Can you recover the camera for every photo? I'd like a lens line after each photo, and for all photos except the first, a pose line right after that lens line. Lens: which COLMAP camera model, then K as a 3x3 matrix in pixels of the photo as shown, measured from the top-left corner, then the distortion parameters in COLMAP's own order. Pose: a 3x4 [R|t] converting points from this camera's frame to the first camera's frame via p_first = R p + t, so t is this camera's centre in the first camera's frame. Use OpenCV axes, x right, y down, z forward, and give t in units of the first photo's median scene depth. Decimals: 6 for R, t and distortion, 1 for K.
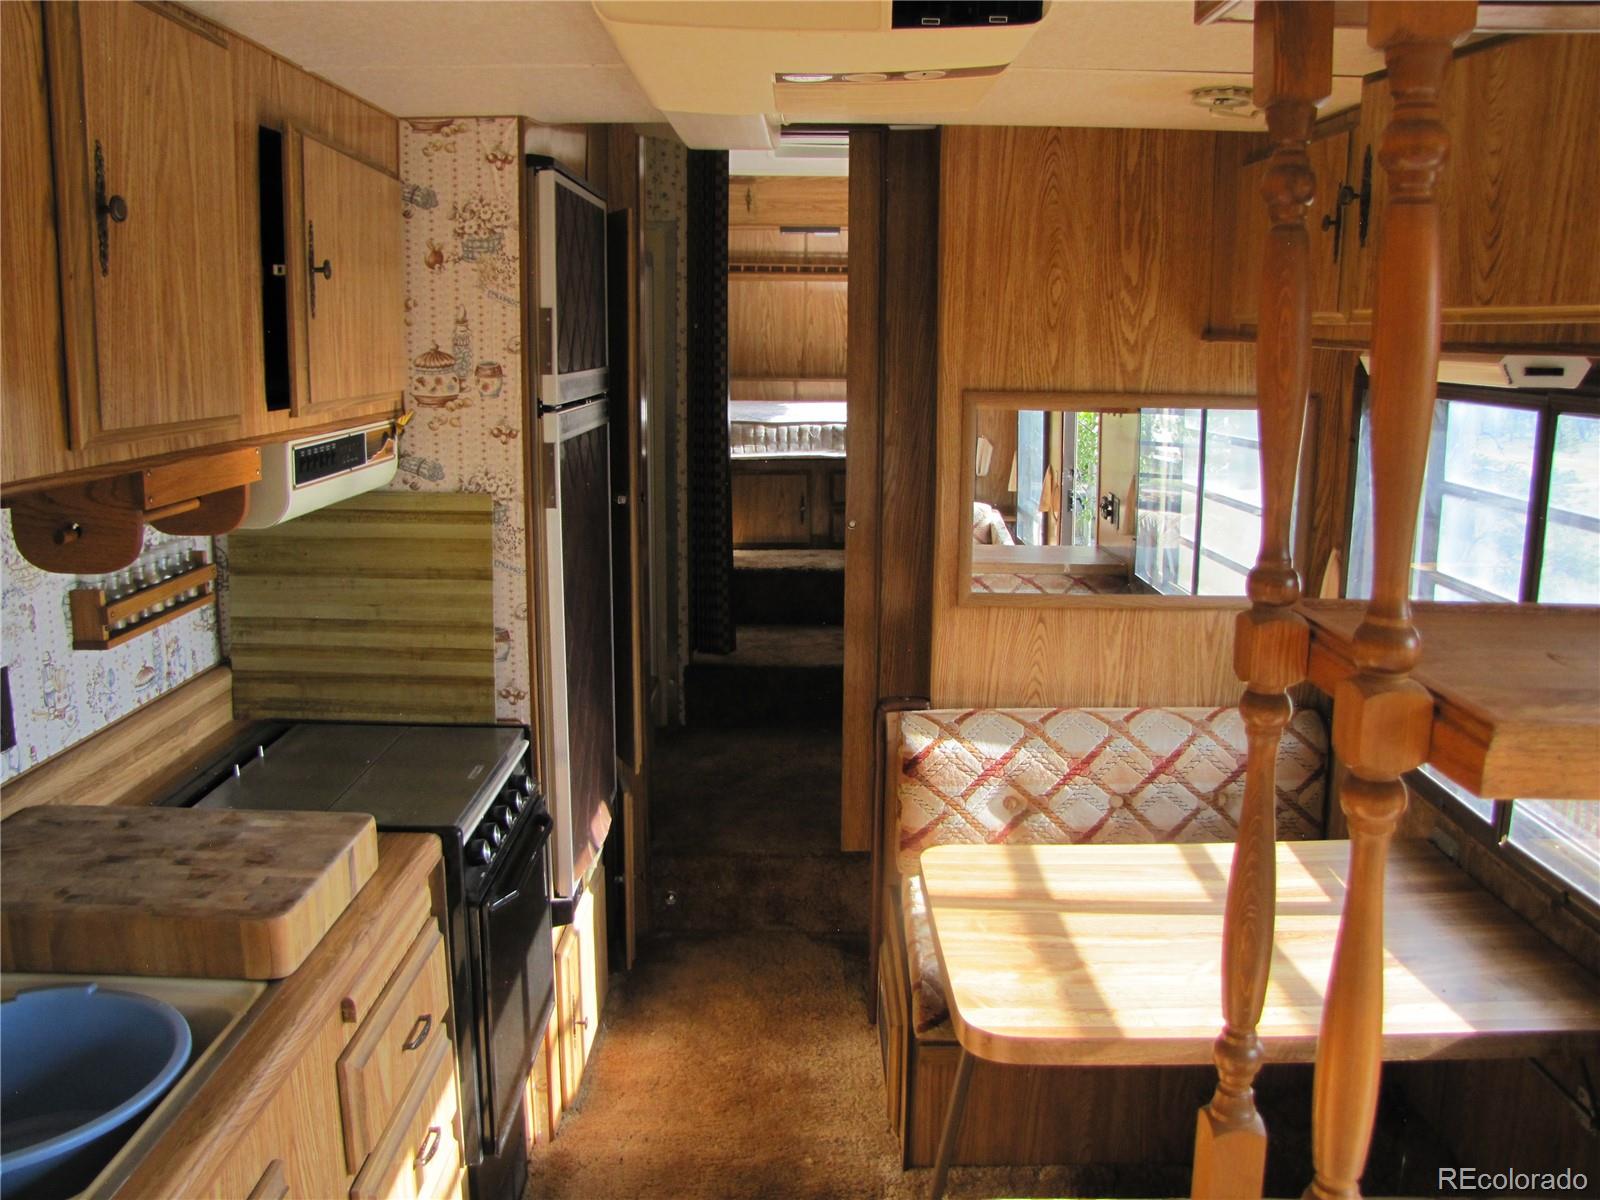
lens RADIAL K [[1345.1, 0, 791.9], [0, 1345.1, 574.2], [0, 0, 1]] dist [-0.183178, 0.164070]
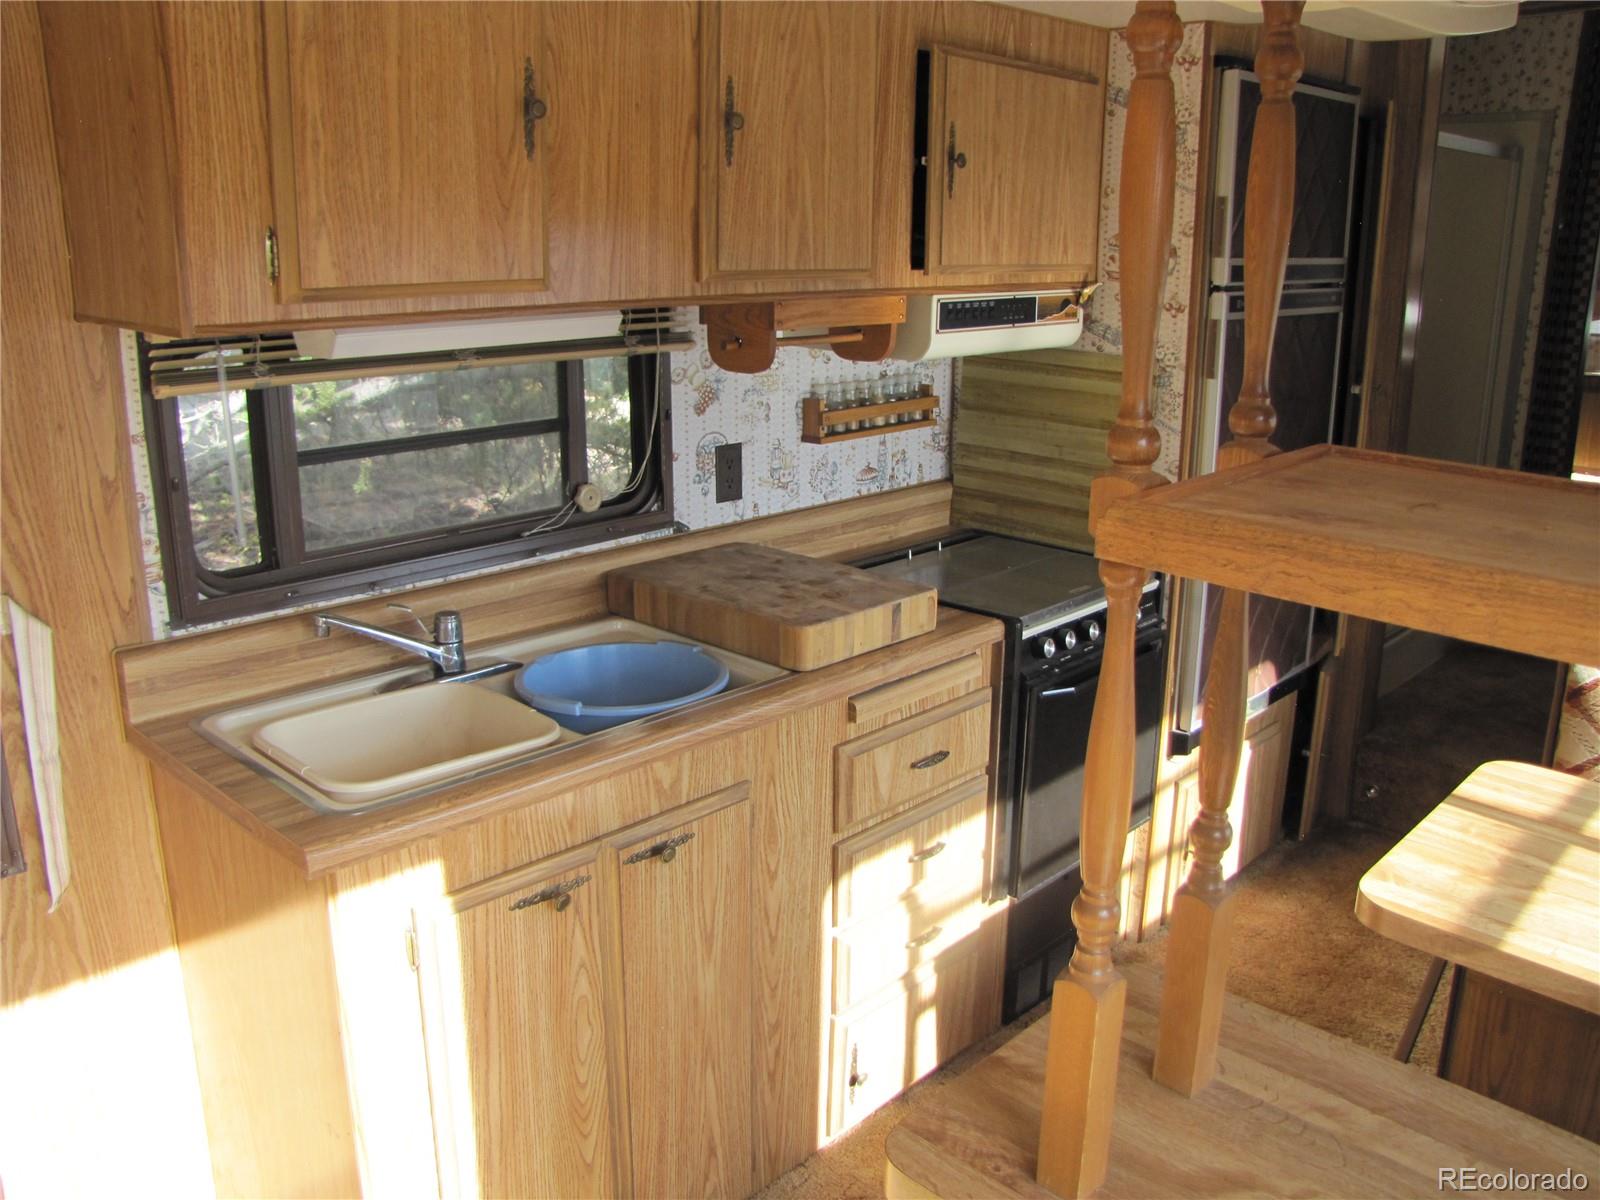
lens RADIAL K [[1345.1, 0, 795.5], [0, 1345.1, 579.0], [0, 0, 1]] dist [-0.183178, 0.164070]
pose [[0.725141, 0.175771, -0.665788, 0.405220], [-0.122672, 0.984381, 0.126273, 0.022869], [0.677585, -0.009892, 0.735378, -0.050829]]
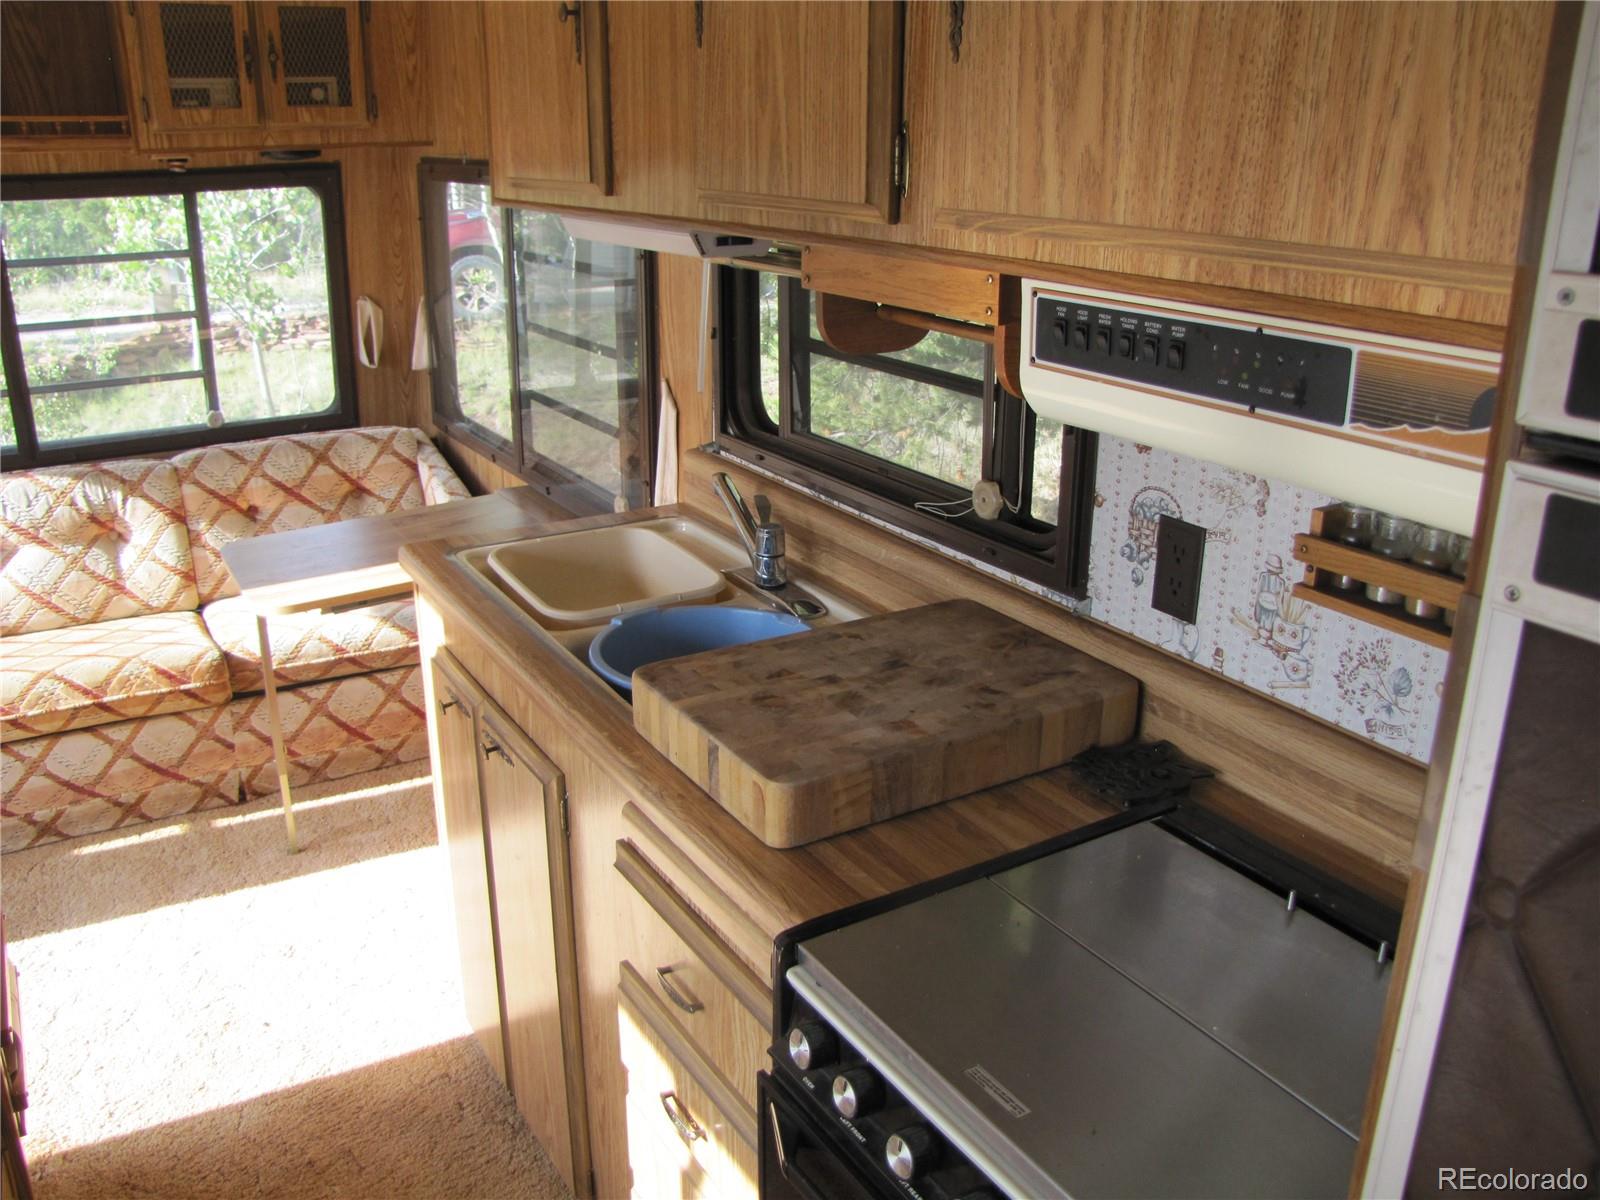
lens RADIAL K [[1345.1, 0, 789.2], [0, 1345.1, 577.3], [0, 0, 1]] dist [-0.183178, 0.164070]
pose [[-0.851457, 0.159954, -0.499435, 0.021220], [-0.098986, 0.886211, 0.452583, -0.223522], [0.514997, 0.434793, -0.738738, 1.340076]]
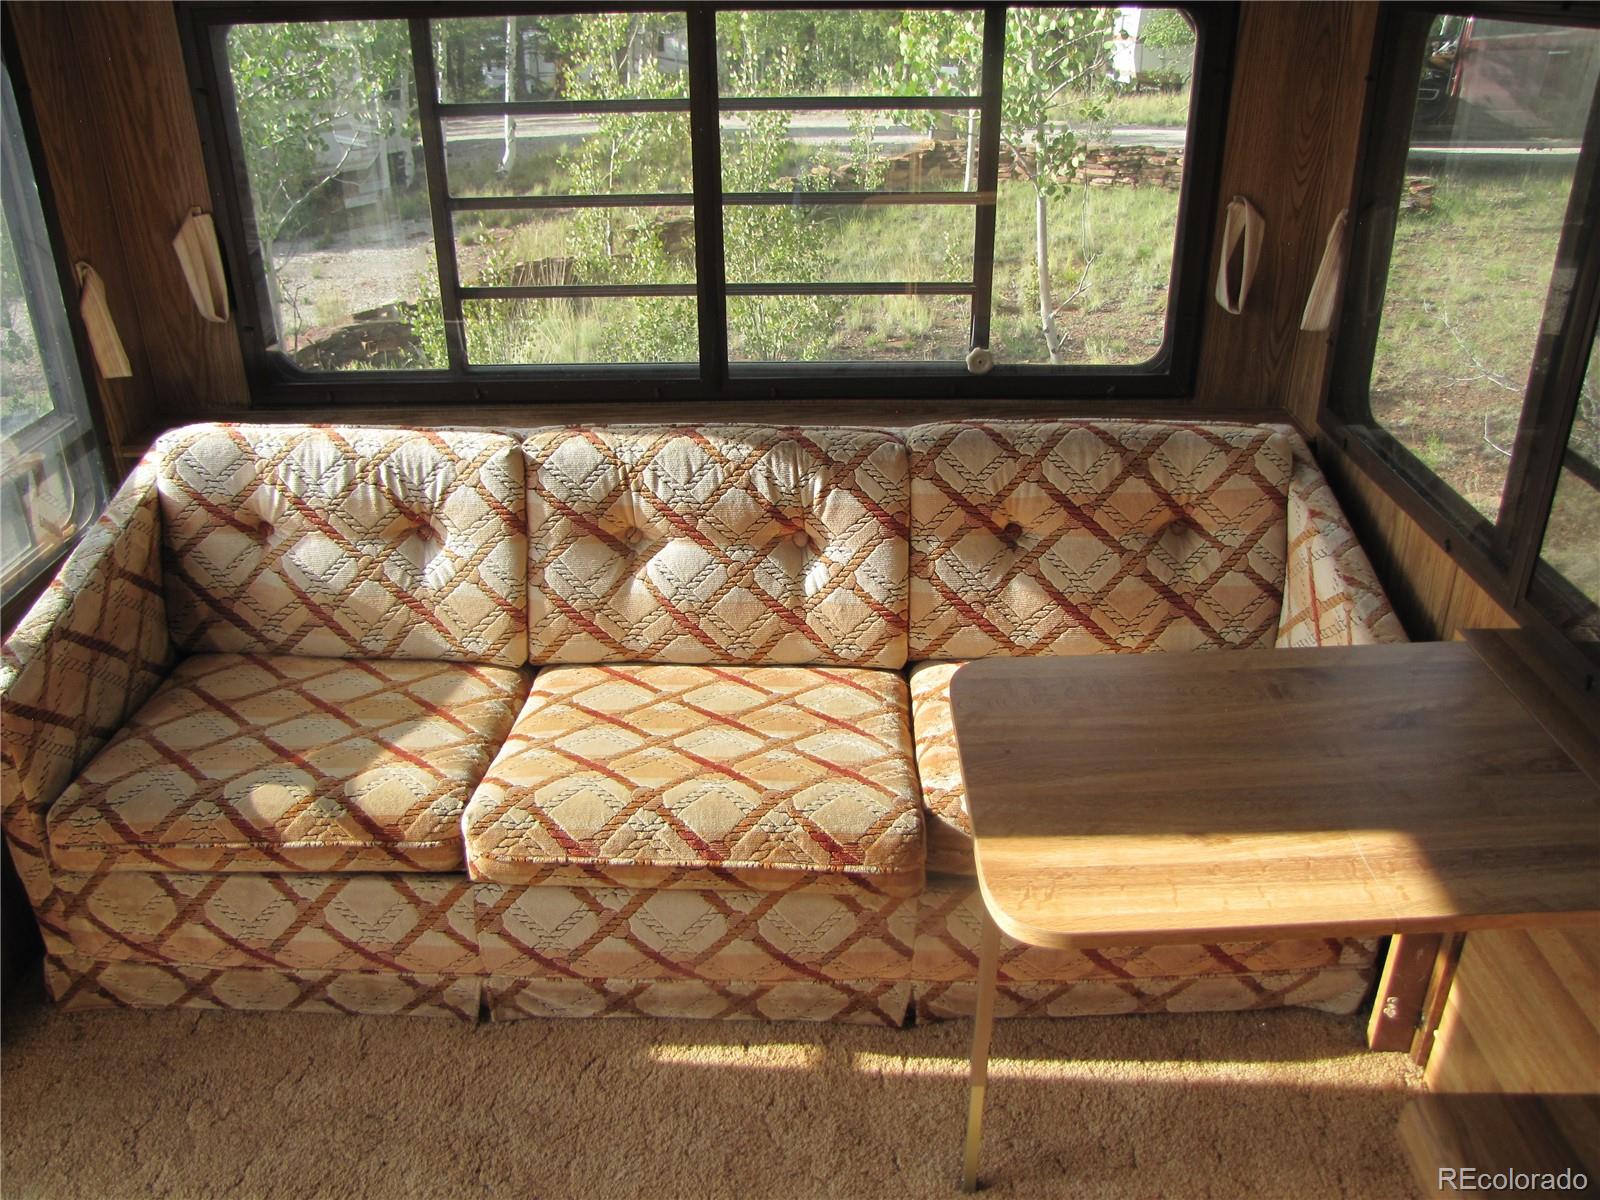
lens RADIAL K [[1345.1, 0, 793.2], [0, 1345.1, 568.3], [0, 0, 1]] dist [-0.183178, 0.164070]
pose [[-1.000000, 0.000554, 0.000506, -0.076965], [0.000745, 0.814529, 0.580122, -0.057894], [-0.000091, 0.580122, -0.814529, 0.535283]]
